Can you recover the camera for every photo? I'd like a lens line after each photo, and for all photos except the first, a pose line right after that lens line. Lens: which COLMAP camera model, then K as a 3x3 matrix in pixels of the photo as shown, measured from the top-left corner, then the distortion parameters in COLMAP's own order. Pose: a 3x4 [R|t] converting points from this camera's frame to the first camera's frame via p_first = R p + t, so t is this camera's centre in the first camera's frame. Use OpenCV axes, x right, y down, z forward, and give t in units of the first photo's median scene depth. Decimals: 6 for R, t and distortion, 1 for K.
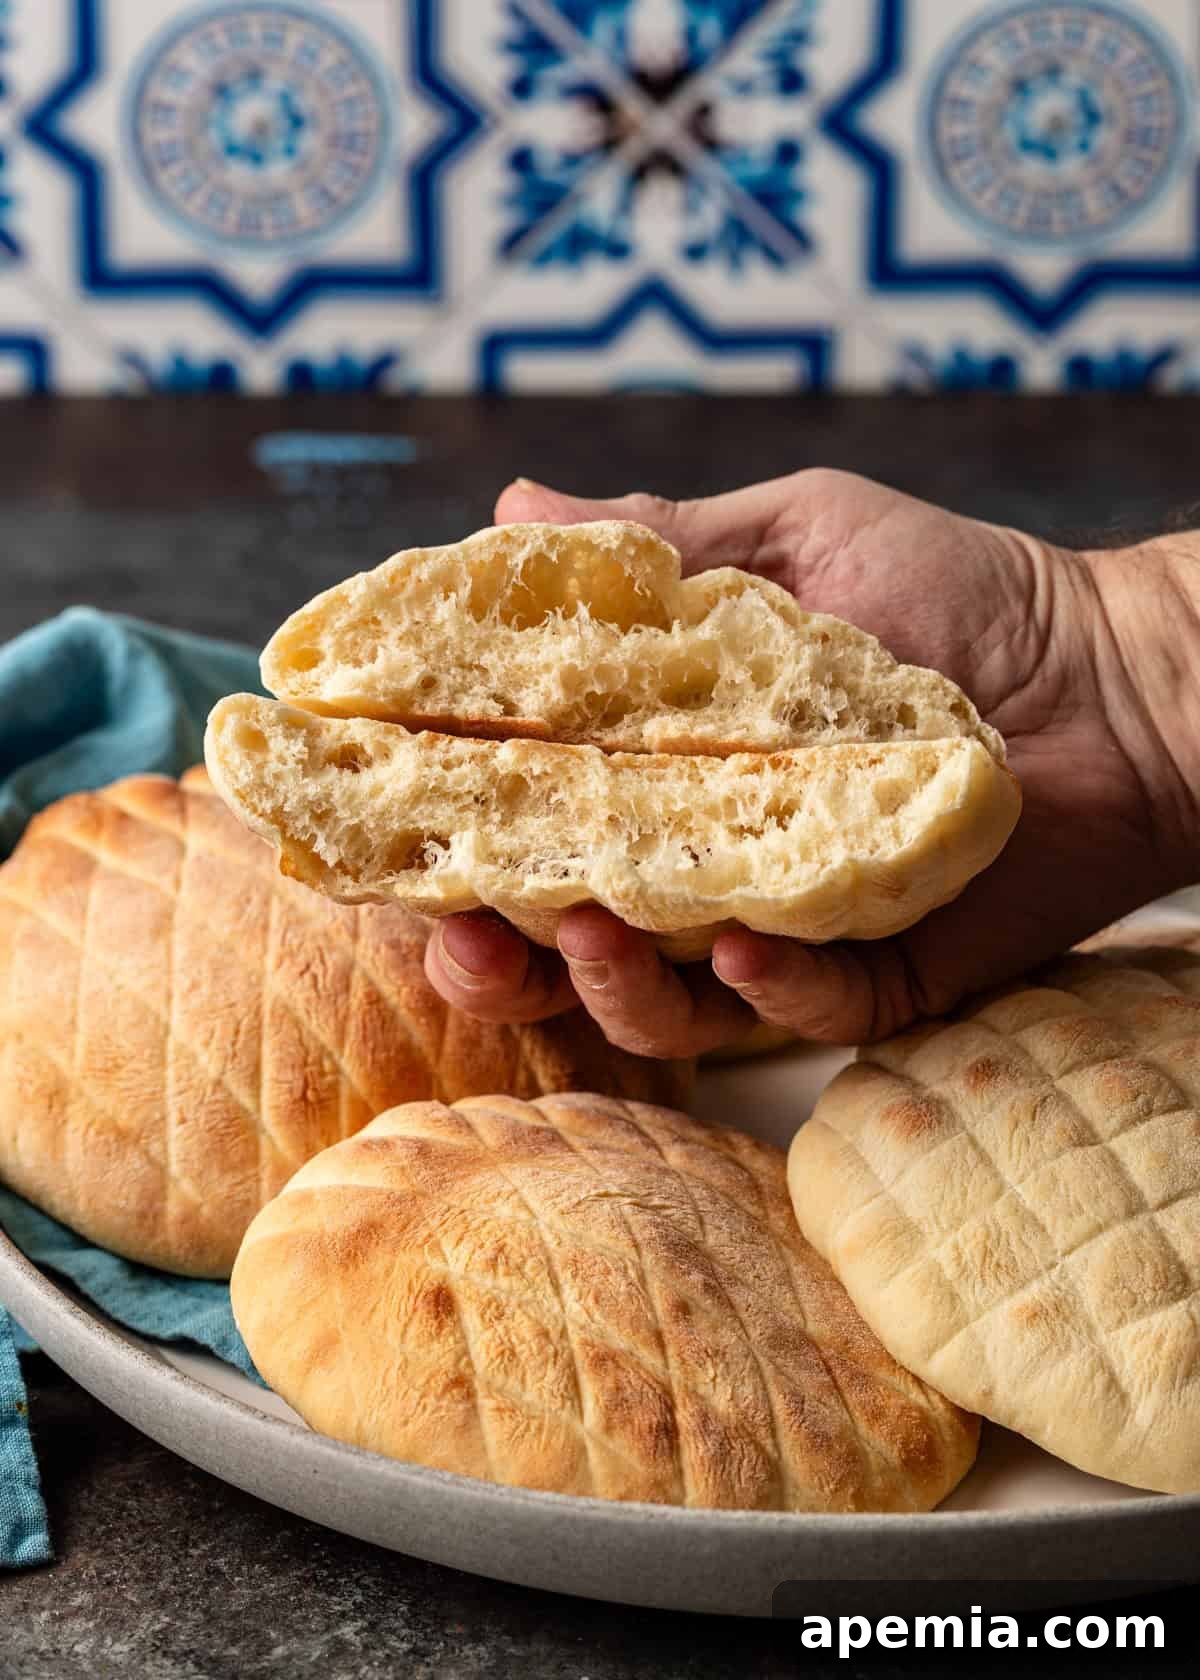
lens RADIAL K [[6189.0, 0, 588.8], [0, 6189.0, 832.8], [0, 0, 1]] dist [-0.148396, 0.000000]
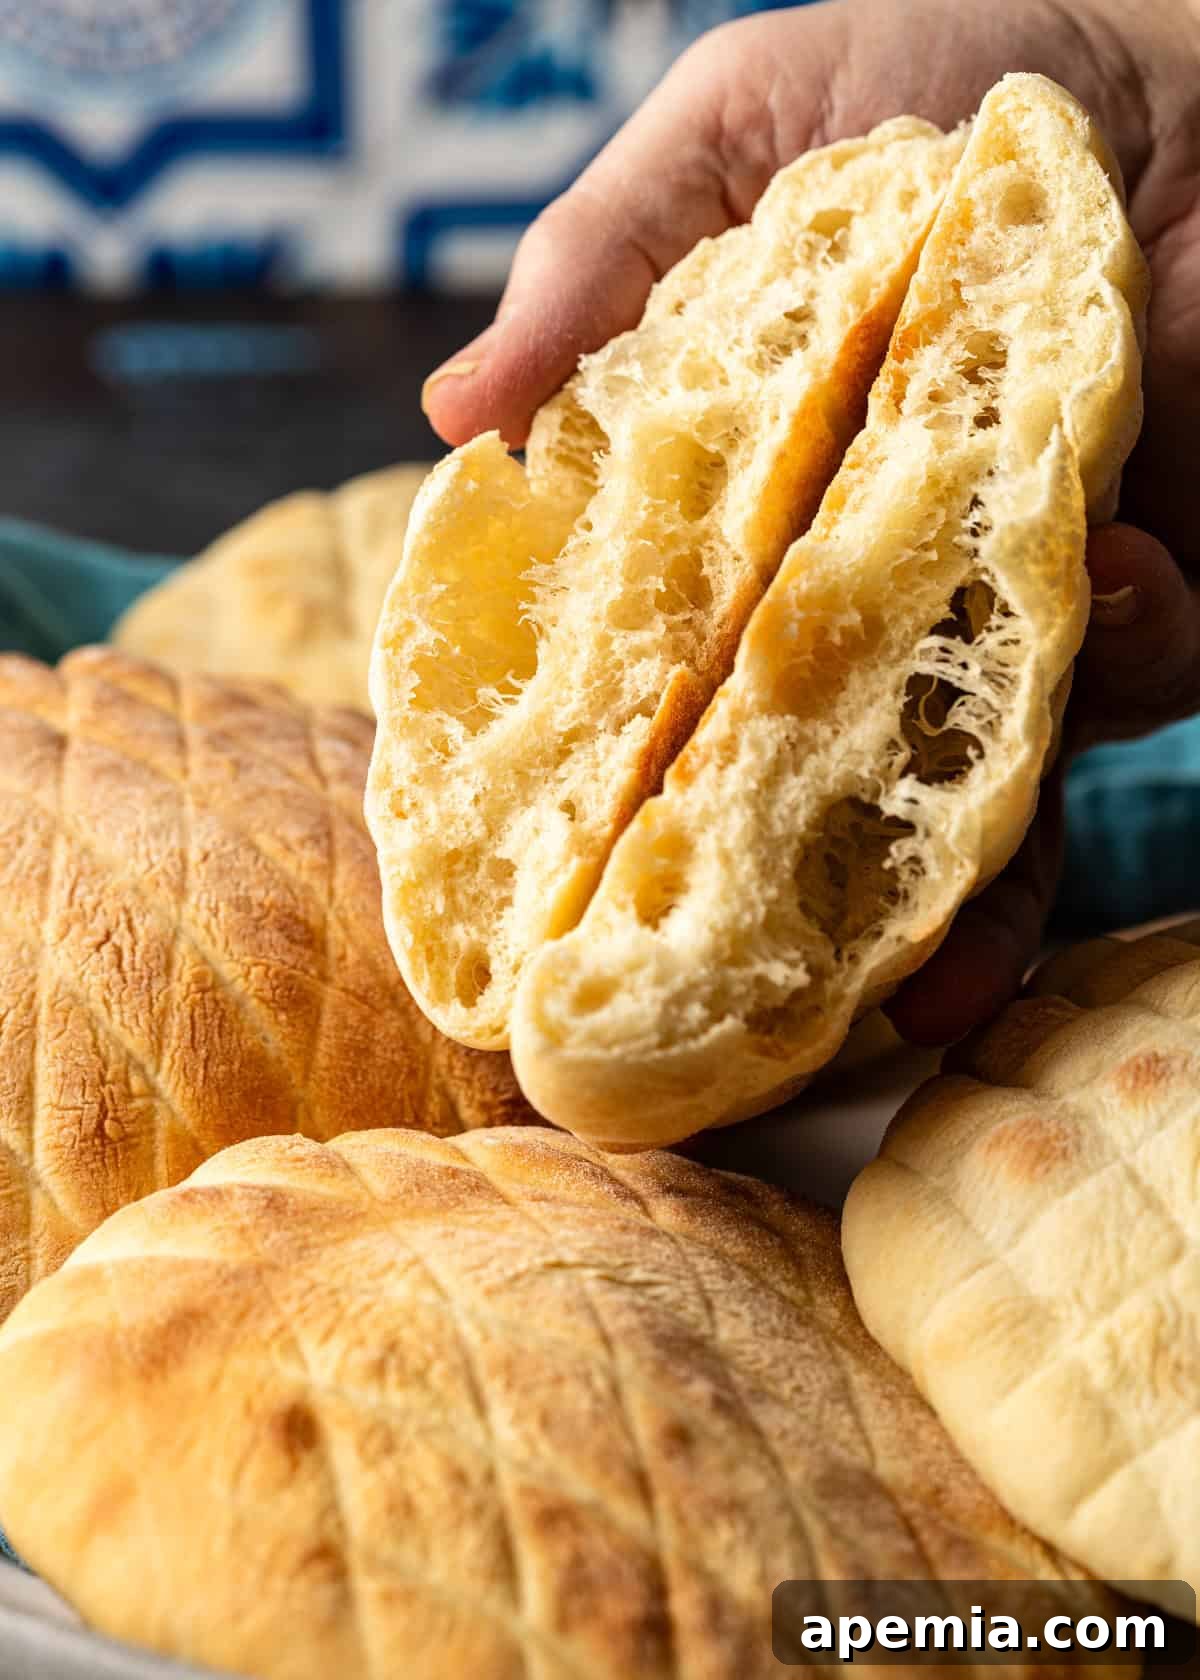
lens RADIAL K [[6189.0, 0, 604.6], [0, 6189.0, 846.1], [0, 0, 1]] dist [-0.148396, 0.000000]
pose [[0.999982, -0.005193, 0.002846, 0.005856], [0.005321, 0.998886, -0.046898, 0.045081], [-0.002599, 0.046913, 0.998896, 0.358060]]
